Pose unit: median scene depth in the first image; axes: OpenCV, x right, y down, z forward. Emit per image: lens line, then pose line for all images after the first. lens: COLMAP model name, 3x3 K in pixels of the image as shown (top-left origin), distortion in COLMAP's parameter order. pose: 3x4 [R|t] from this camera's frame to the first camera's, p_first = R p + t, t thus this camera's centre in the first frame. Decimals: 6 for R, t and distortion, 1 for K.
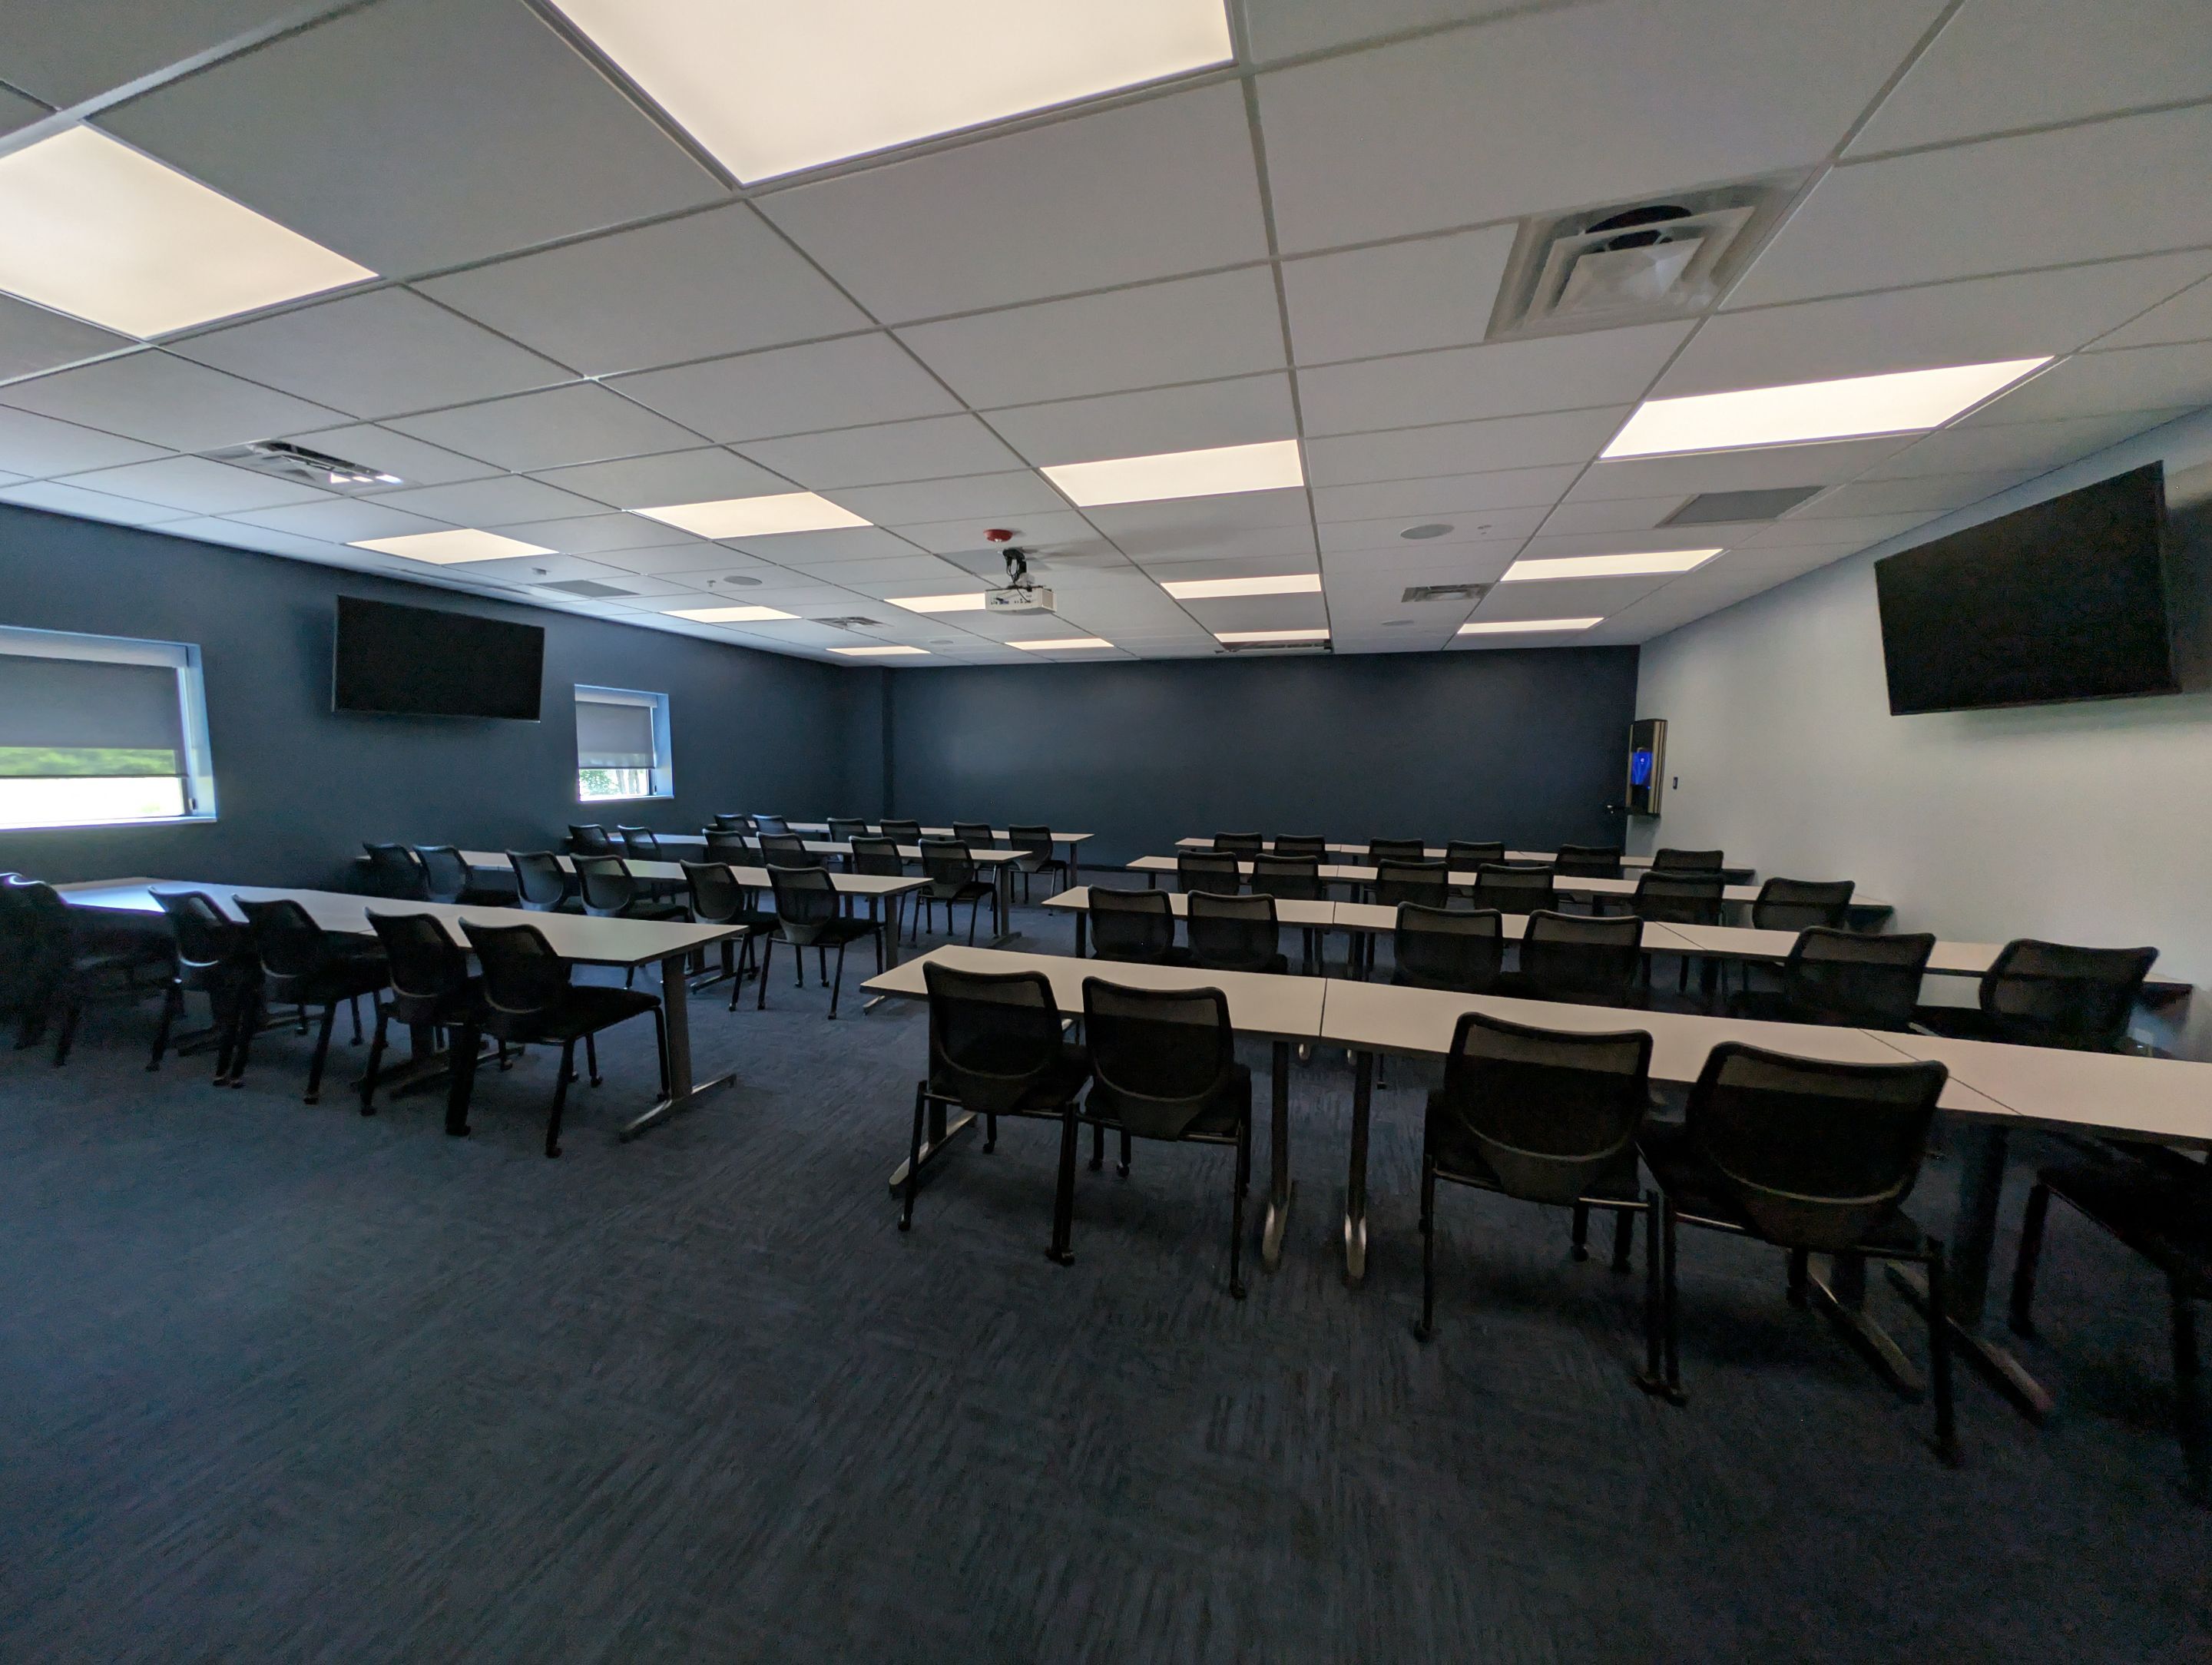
lens RADIAL K [[776.6, 0, 1102.0], [0, 776.6, 845.9], [0, 0, 1]] dist [-0.000126, -0.000242]
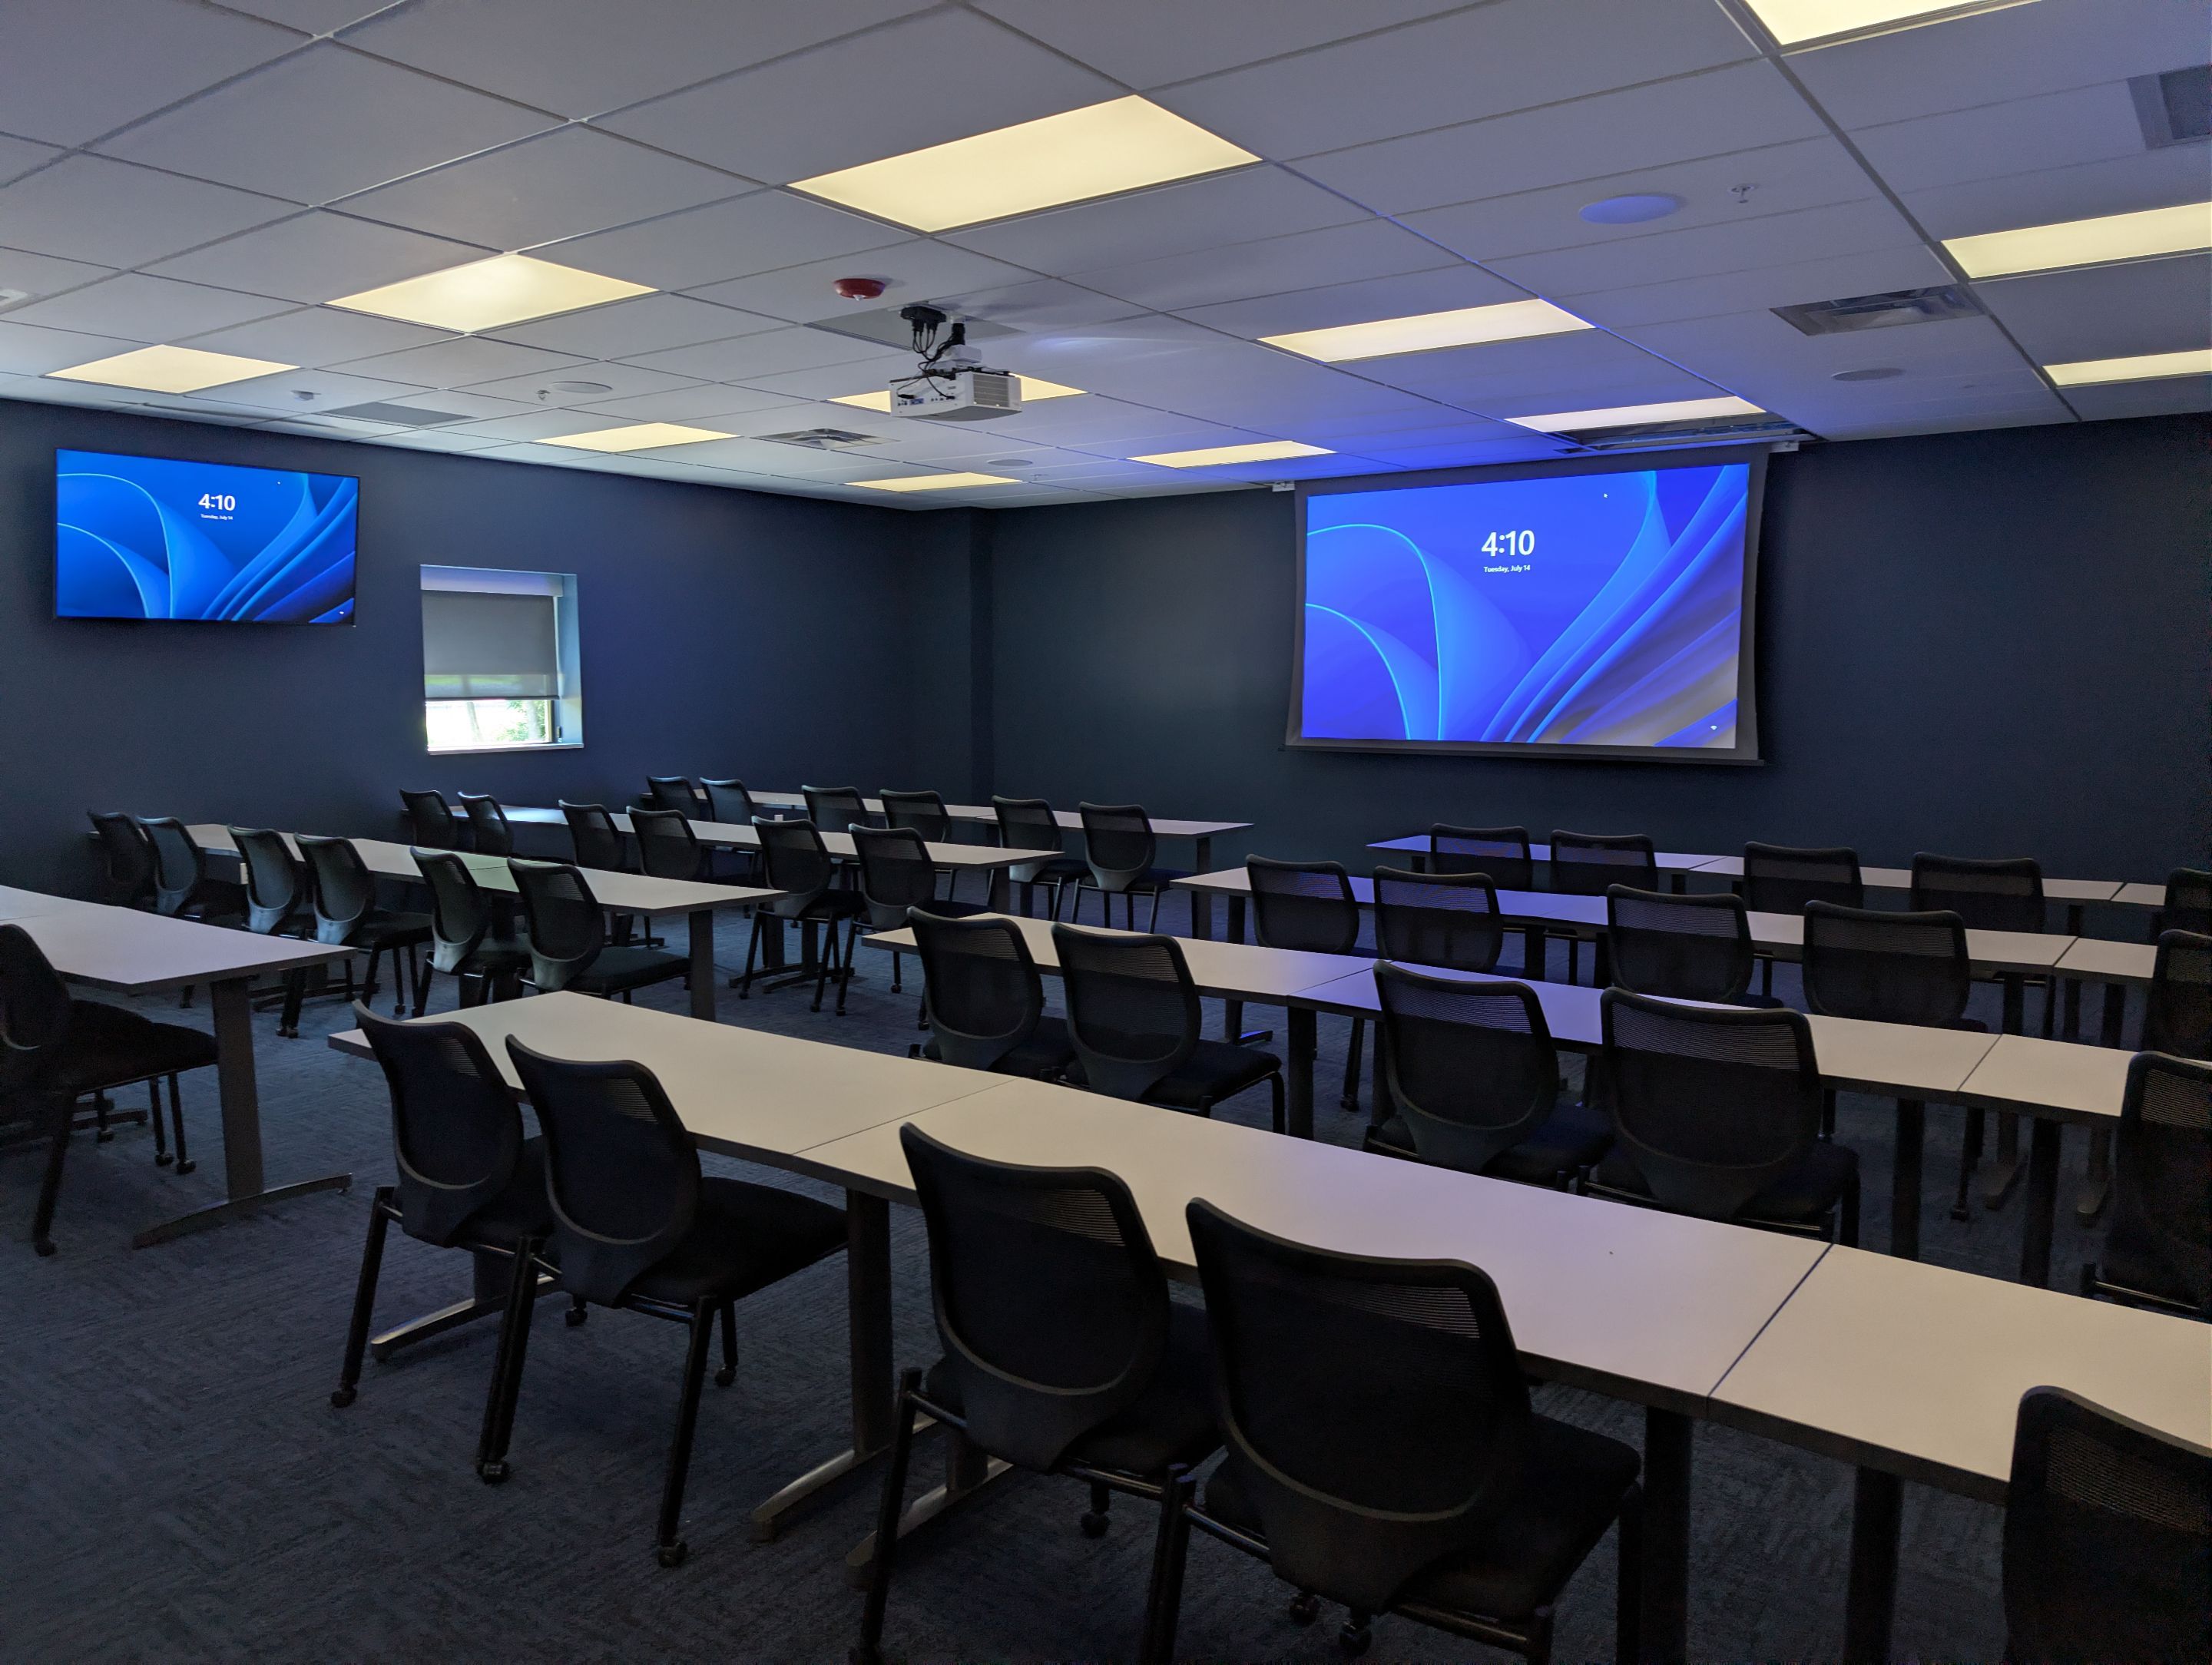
lens RADIAL K [[1578.5, 0, 1131.2], [0, 1578.5, 847.3], [0, 0, 1]] dist [0.015954, -0.015402]
pose [[0.948651, 0.025984, -0.315256, 0.558895], [-0.026546, 0.999644, 0.002510, 0.001554], [0.315209, 0.005988, 0.949003, -0.044913]]
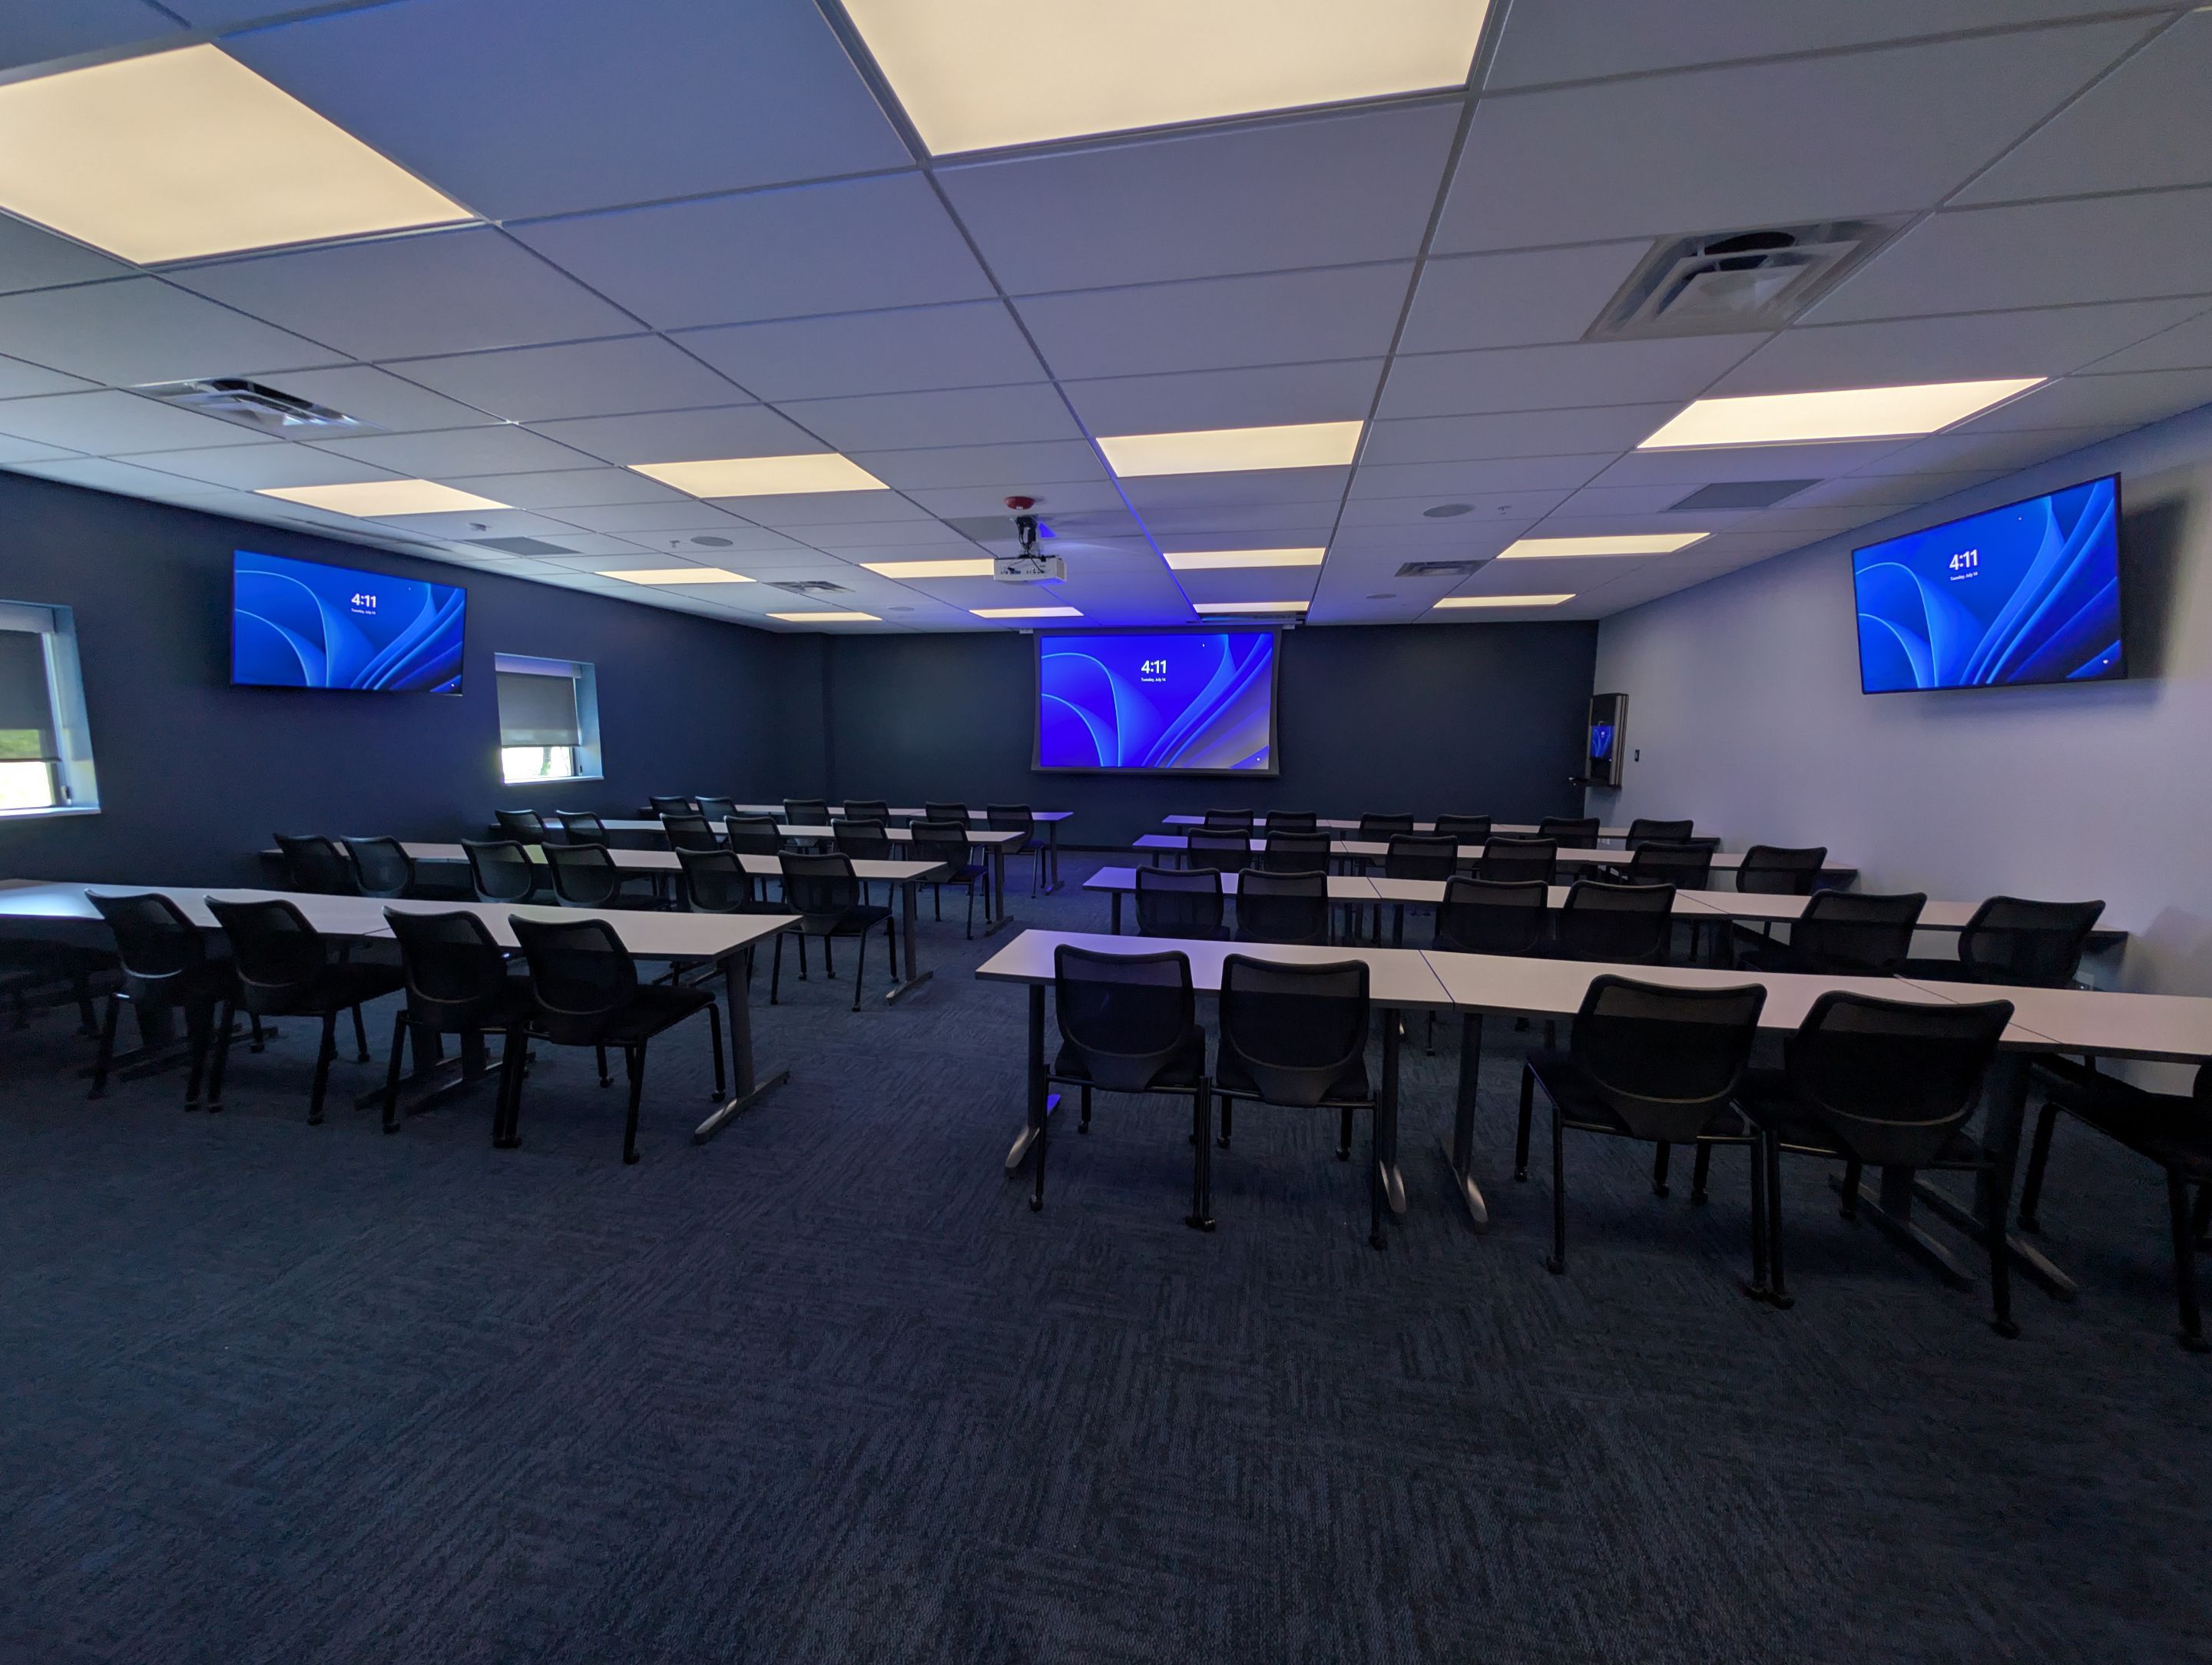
lens RADIAL K [[823.0, 0, 1097.8], [0, 823.0, 849.1], [0, 0, 1]] dist [0.003095, -0.001935]
pose [[0.994176, -0.018295, 0.106200, -0.200792], [0.014934, 0.999365, 0.032352, -0.006062], [-0.106725, -0.030578, 0.993818, -0.041106]]
